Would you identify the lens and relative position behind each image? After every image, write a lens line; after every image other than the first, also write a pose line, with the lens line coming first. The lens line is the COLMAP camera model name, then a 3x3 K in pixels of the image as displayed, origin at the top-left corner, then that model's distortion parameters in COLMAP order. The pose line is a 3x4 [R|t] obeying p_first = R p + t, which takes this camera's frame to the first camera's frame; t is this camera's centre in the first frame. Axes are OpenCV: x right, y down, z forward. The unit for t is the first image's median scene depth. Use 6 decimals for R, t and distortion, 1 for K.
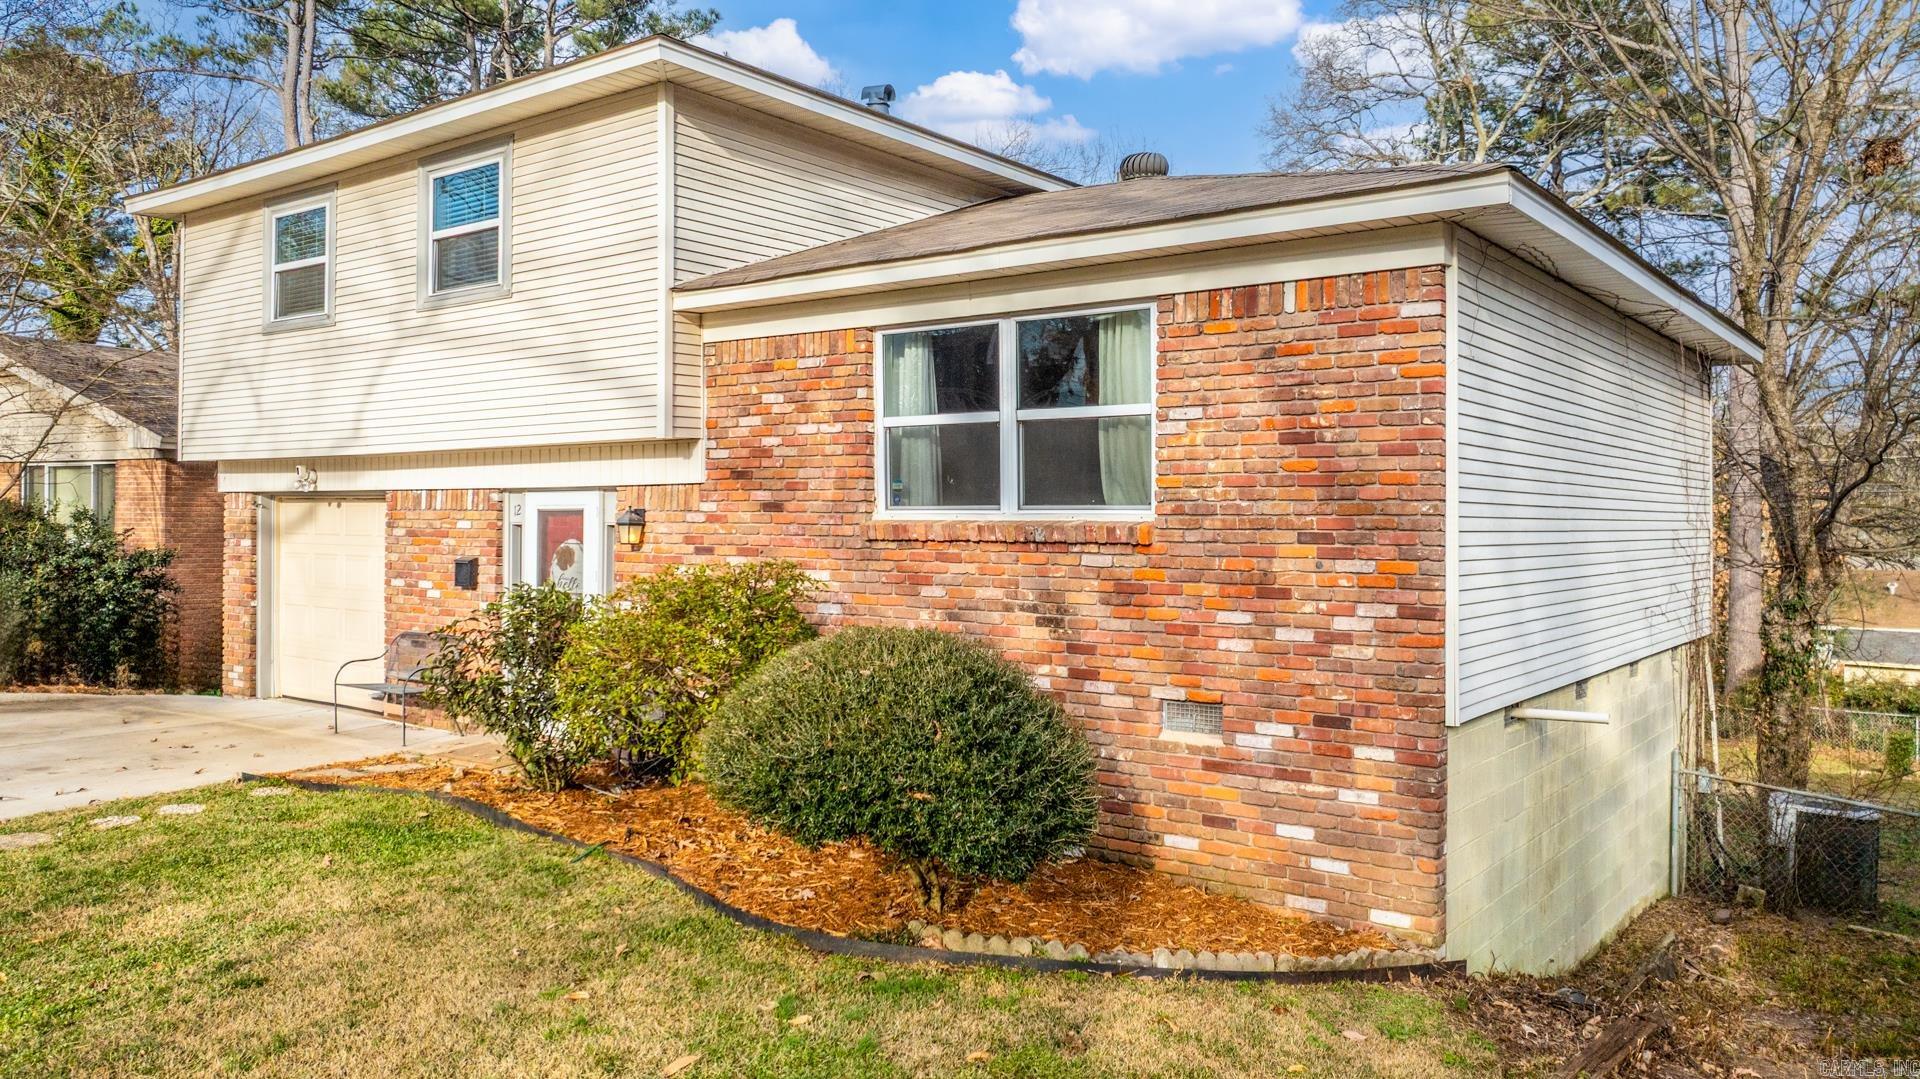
lens RADIAL K [[1385.1, 0, 960.0], [0, 1385.1, 539.5], [0, 0, 1]] dist [0.002142, 0.002205]
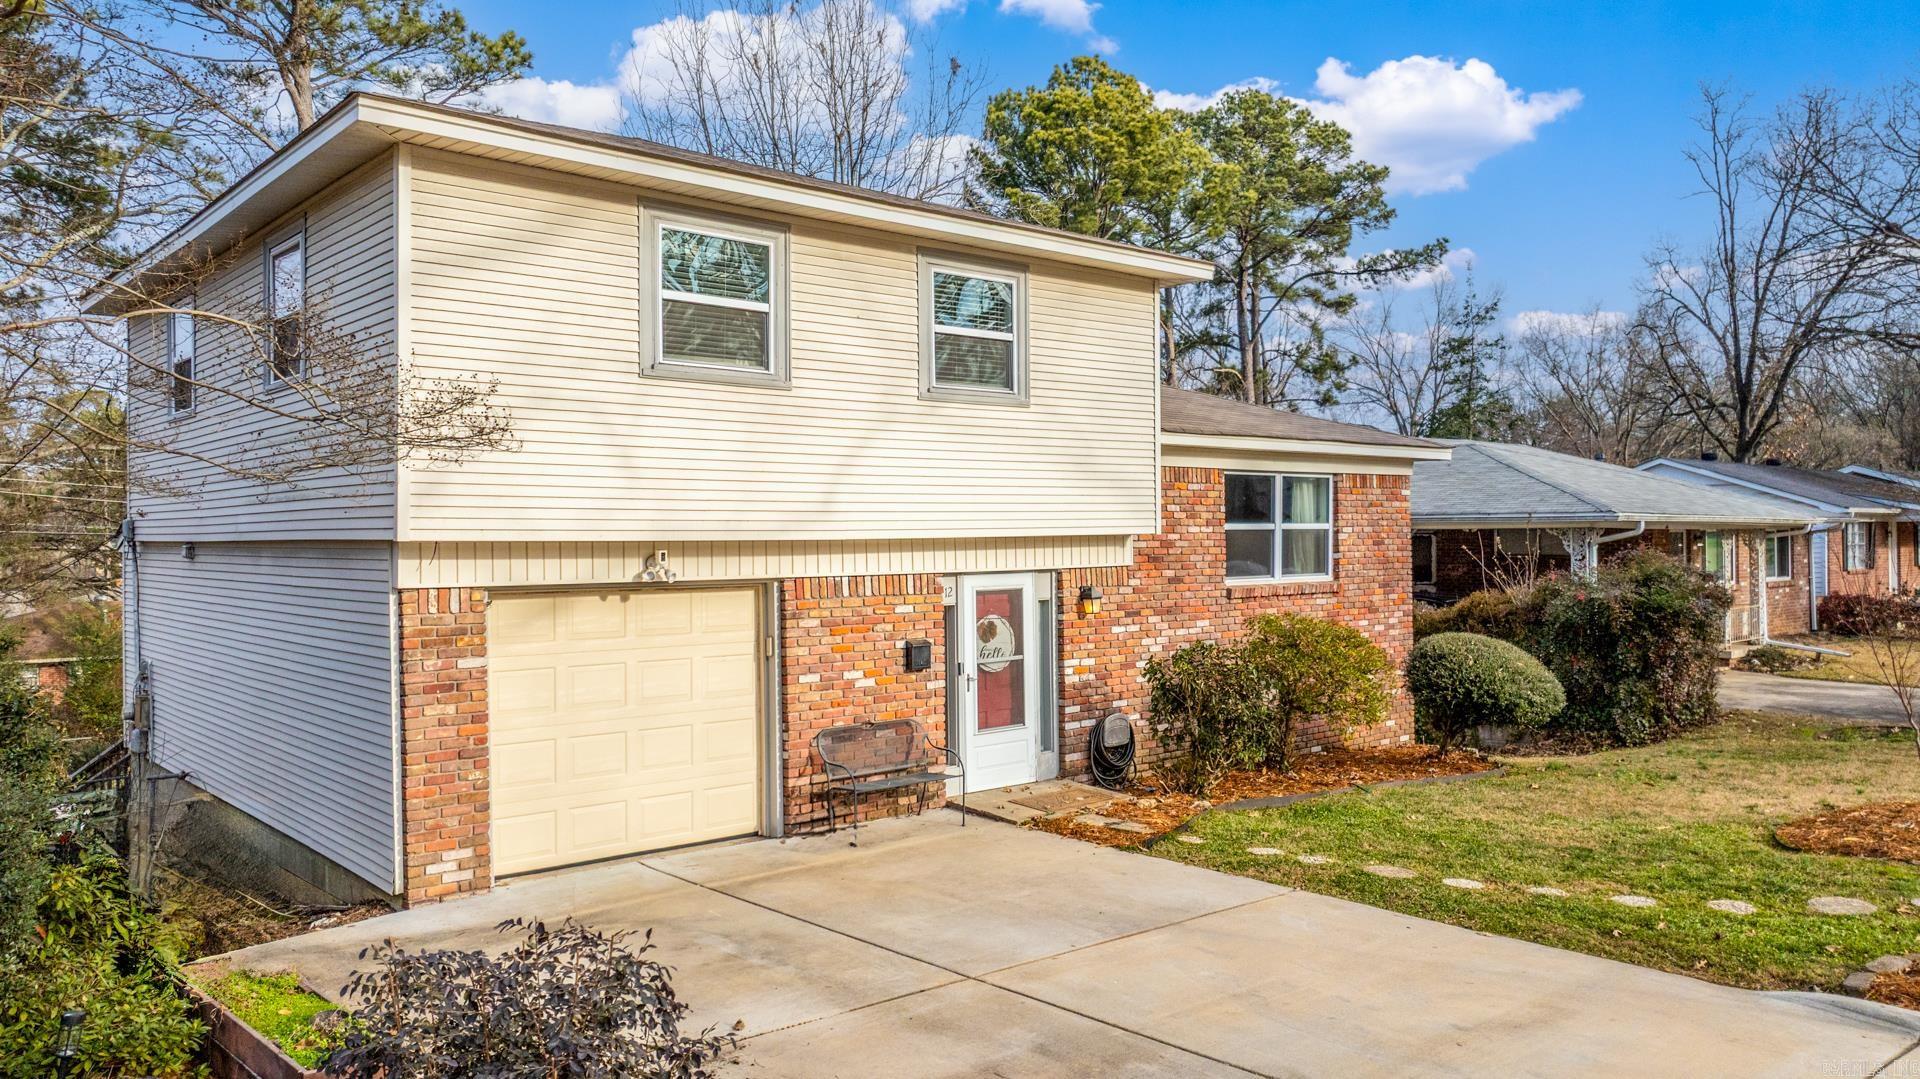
lens RADIAL K [[1385.1, 0, 960.0], [0, 1385.1, 539.5], [0, 0, 1]] dist [0.002142, 0.002205]
pose [[0.202714, -0.008624, 0.979200, -1.636340], [0.024061, 0.999703, 0.003823, -0.078761], [-0.978942, 0.022786, 0.202861, 0.918890]]
